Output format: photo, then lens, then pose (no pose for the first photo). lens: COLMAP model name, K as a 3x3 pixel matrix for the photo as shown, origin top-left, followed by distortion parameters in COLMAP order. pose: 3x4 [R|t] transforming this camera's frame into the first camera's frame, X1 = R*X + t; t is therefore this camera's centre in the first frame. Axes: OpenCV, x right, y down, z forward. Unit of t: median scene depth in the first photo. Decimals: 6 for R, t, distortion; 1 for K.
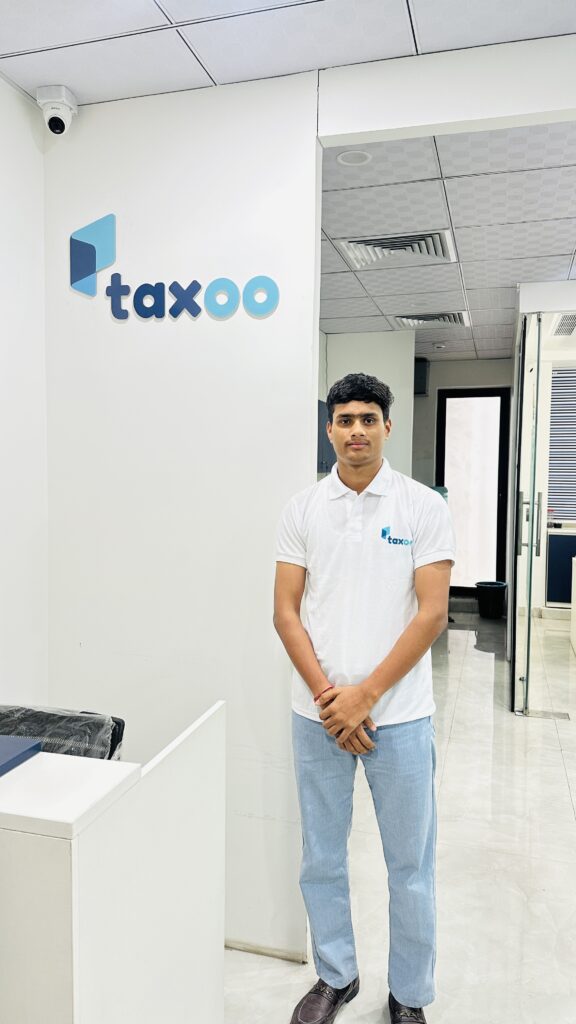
lens RADIAL K [[726.5, 0, 288.0], [0, 726.5, 512.0], [0, 0, 1]] dist [0.073233, -0.128641]
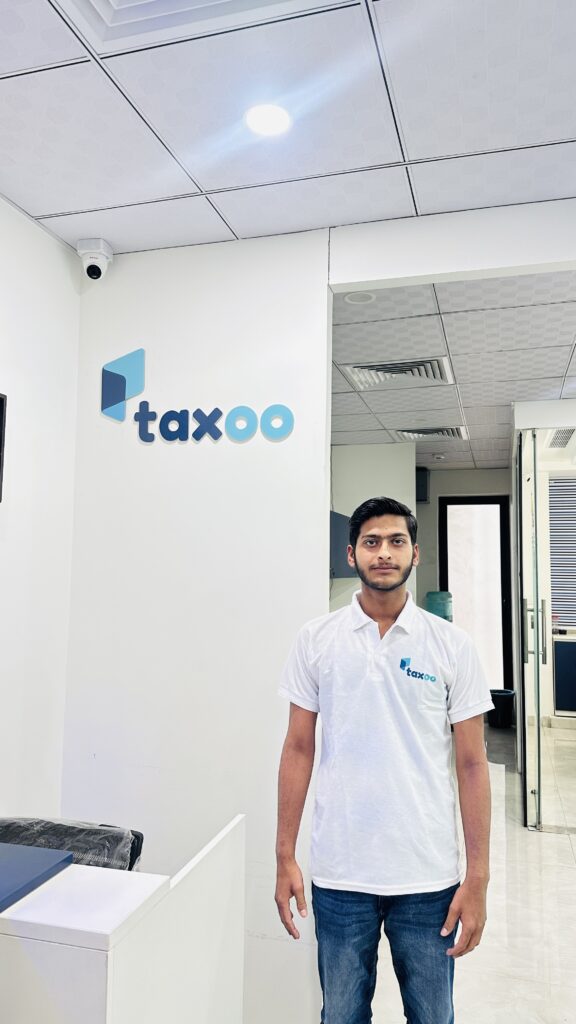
lens RADIAL K [[722.4, 0, 288.0], [0, 722.4, 512.0], [0, 0, 1]] dist [0.118532, -0.205545]
pose [[0.999996, 0.001852, -0.002075, -0.012649], [-0.002122, 0.990343, -0.138625, -0.008580], [0.001798, 0.138629, 0.990343, -0.036960]]
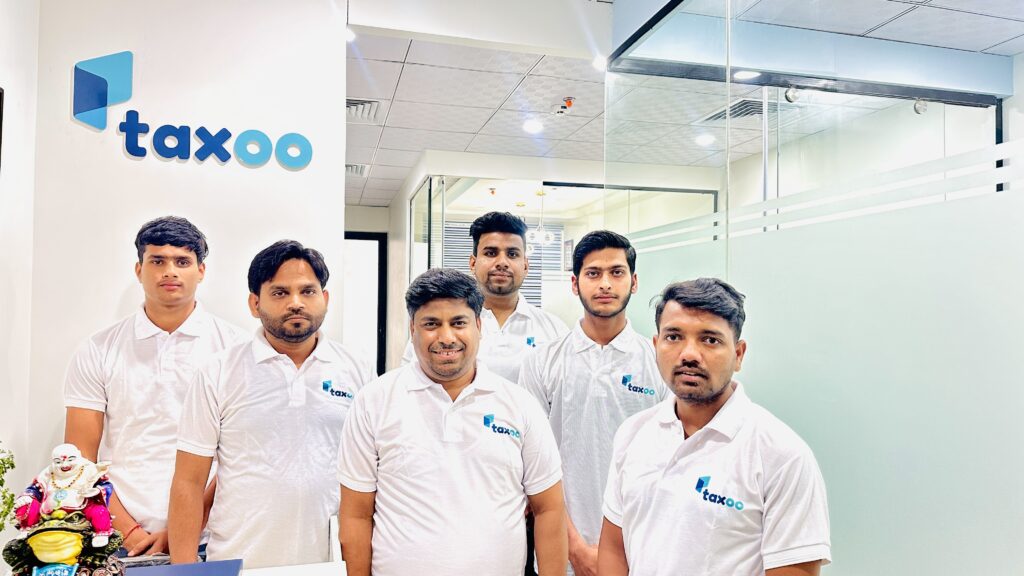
lens RADIAL K [[715.5, 0, 518.1], [0, 715.5, 307.4], [0, 0, 1]] dist [-0.000428, -0.002459]
pose [[0.850830, -0.003692, 0.525429, -0.217575], [0.033913, 0.998276, -0.047901, 0.001656], [-0.524346, 0.058574, 0.849488, -0.052570]]
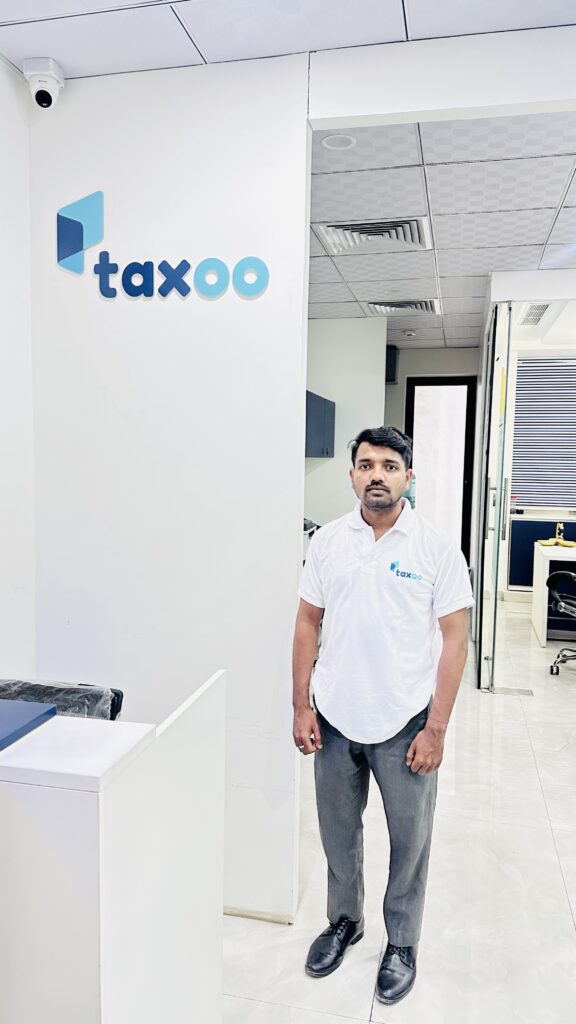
lens RADIAL K [[726.9, 0, 292.6], [0, 726.9, 523.4], [0, 0, 1]] dist [0.049439, -0.083733]
pose [[0.998279, 0.001957, 0.058608, -0.026146], [-0.003790, 0.999507, 0.031167, 0.009362], [-0.058518, -0.031336, 0.997794, -0.015037]]
